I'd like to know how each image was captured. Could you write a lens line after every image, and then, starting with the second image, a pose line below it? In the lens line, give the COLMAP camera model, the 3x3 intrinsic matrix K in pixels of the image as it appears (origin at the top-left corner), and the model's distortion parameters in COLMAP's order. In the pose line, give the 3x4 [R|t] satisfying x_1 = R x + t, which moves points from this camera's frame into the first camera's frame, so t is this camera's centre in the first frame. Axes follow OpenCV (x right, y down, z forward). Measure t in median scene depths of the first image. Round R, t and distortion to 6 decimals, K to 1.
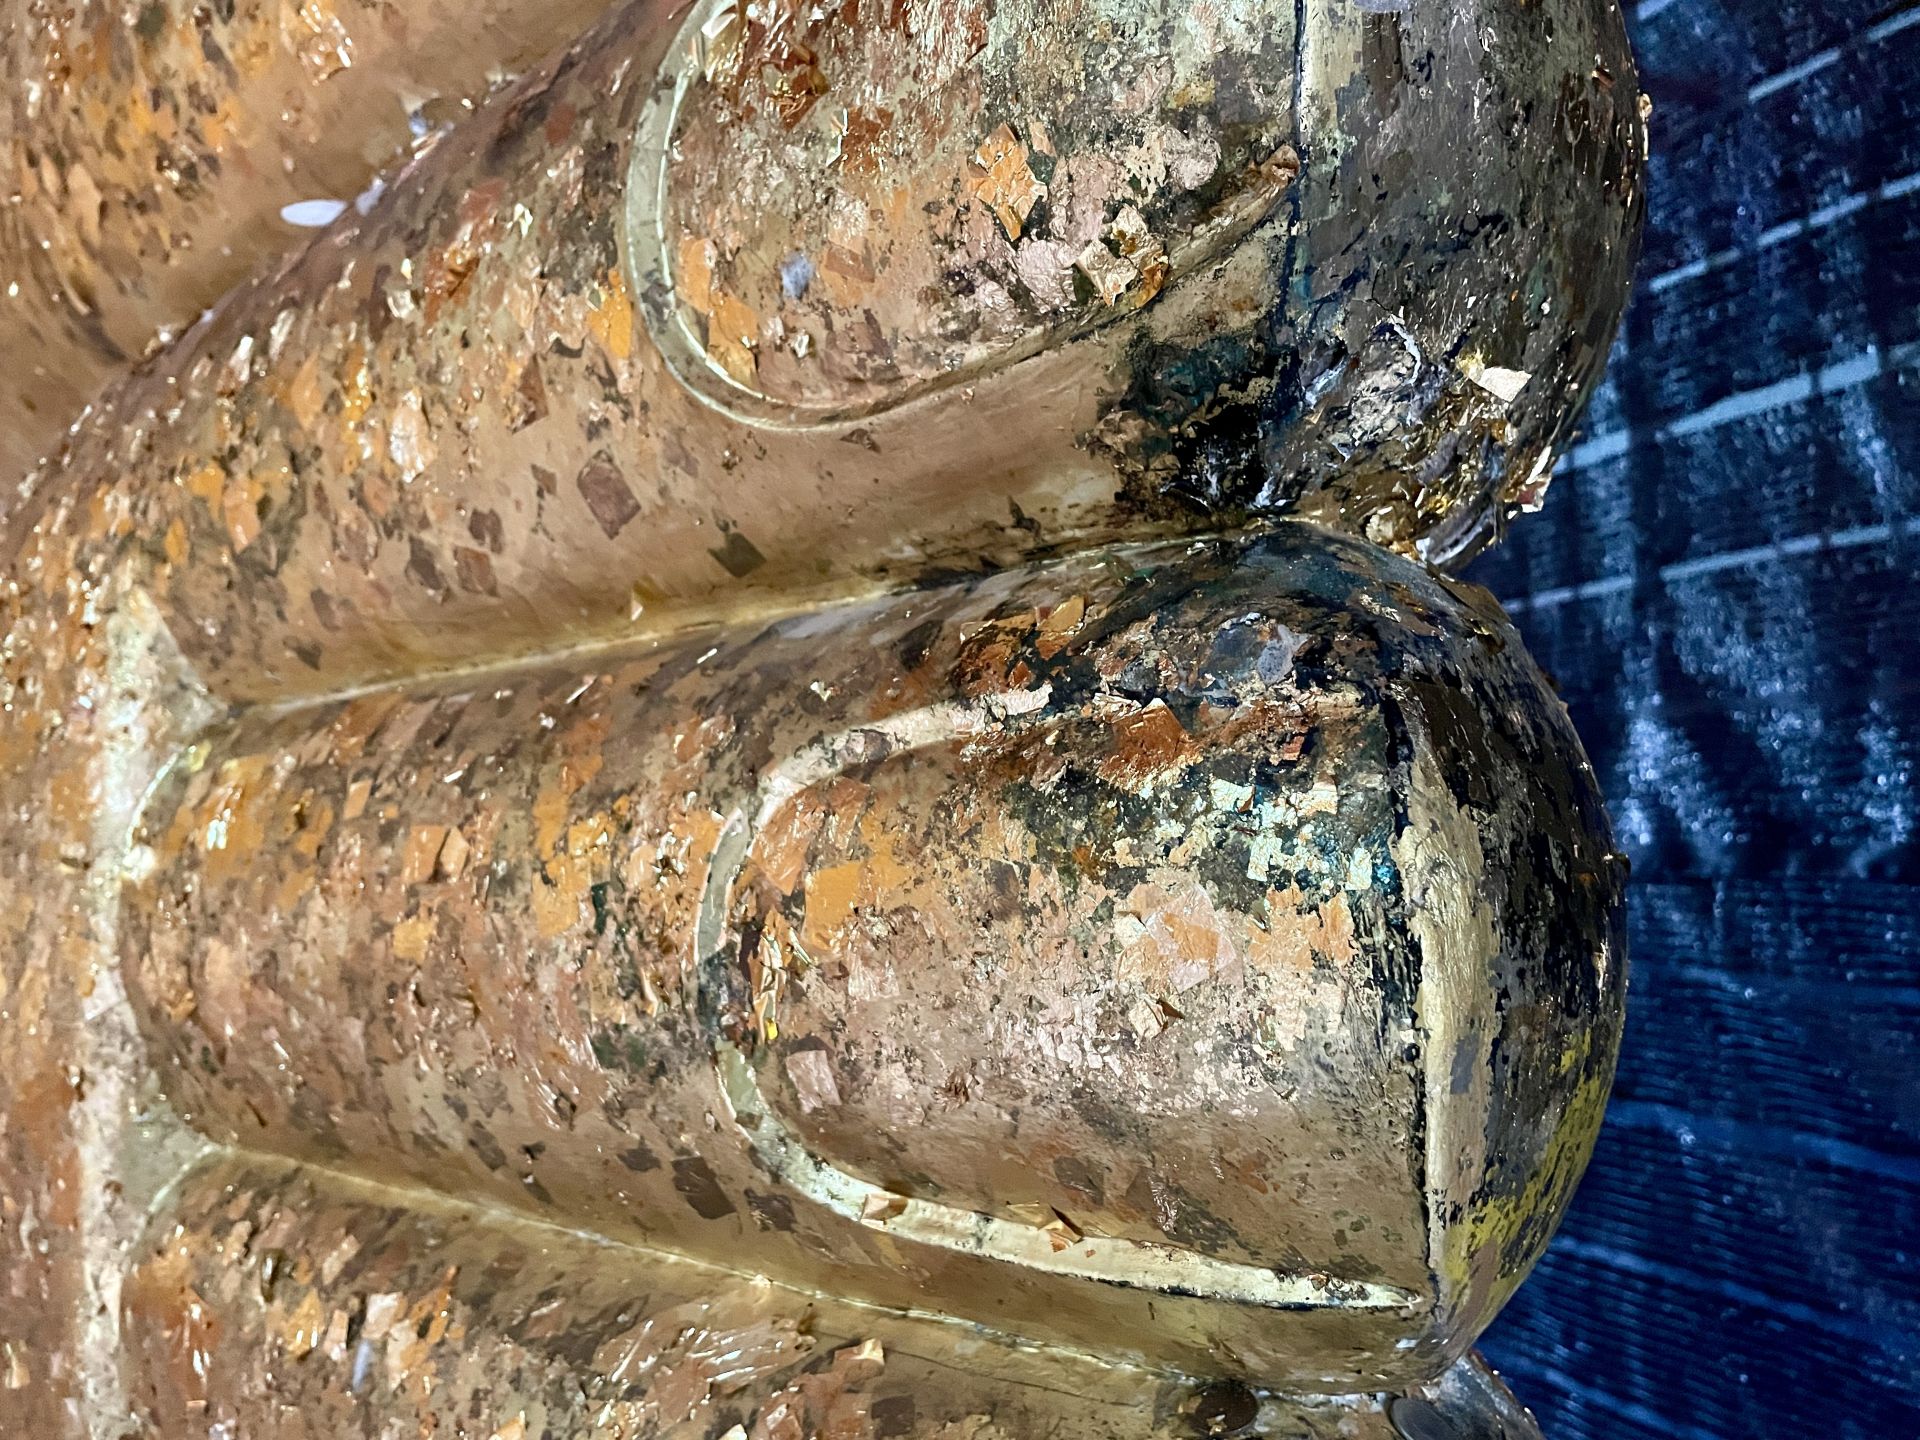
lens RADIAL K [[1445.6, 0, 959.0], [0, 1445.6, 719.8], [0, 0, 1]] dist [0.022490, -0.036762]
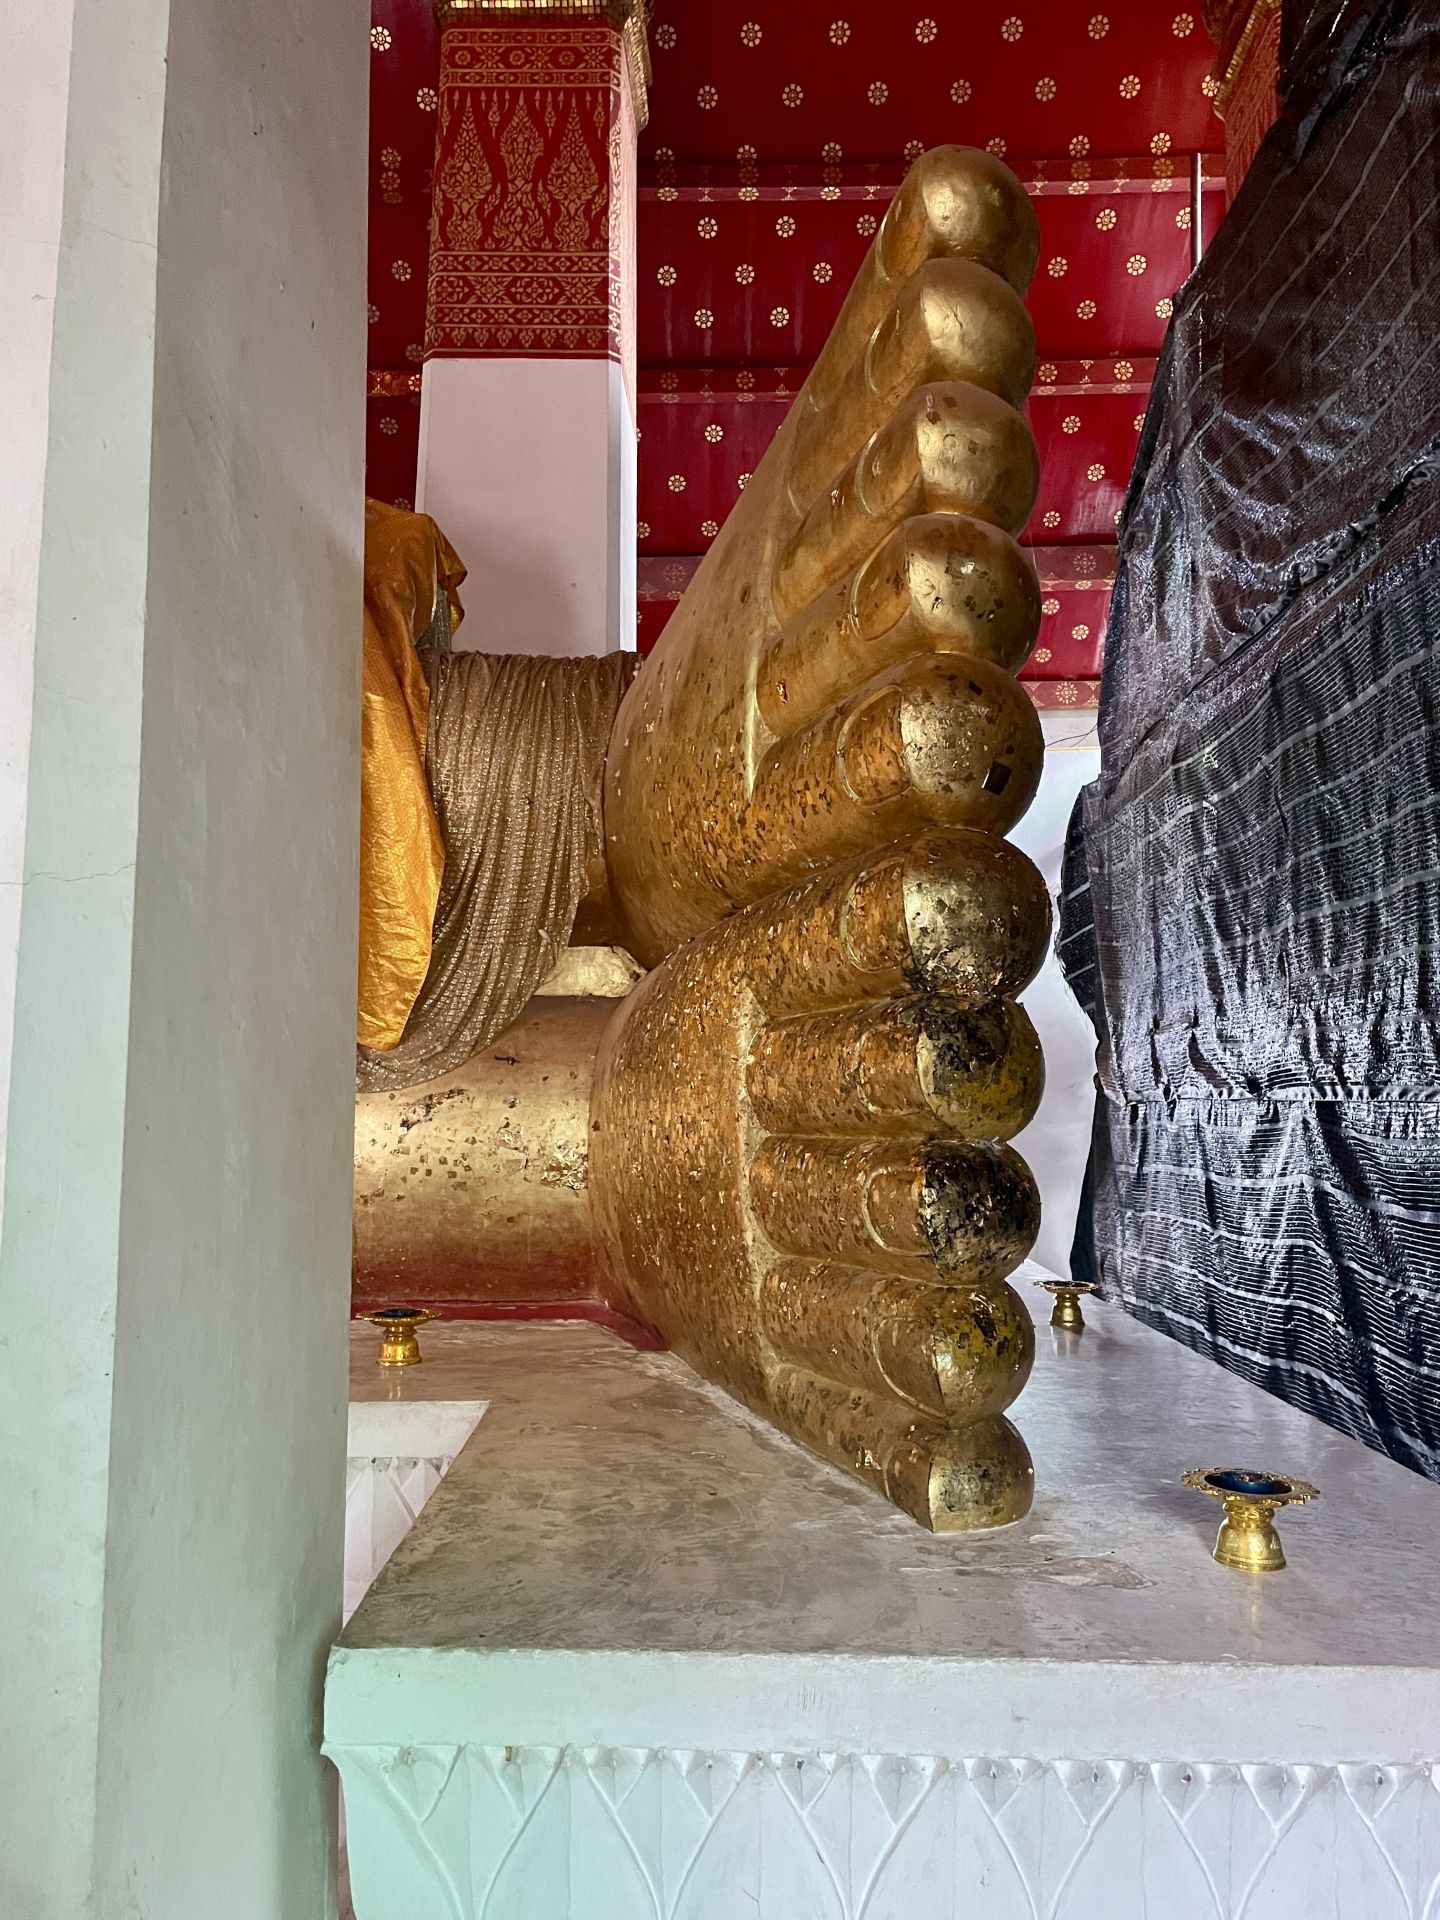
lens RADIAL K [[1445.6, 0, 723.0], [0, 1445.6, 956.9], [0, 0, 1]] dist [0.022490, -0.036762]
pose [[0.887222, -0.035492, -0.459976, 1.201639], [0.030510, 0.999368, -0.018263, -0.109820], [0.460334, 0.002169, 0.887743, -2.560311]]
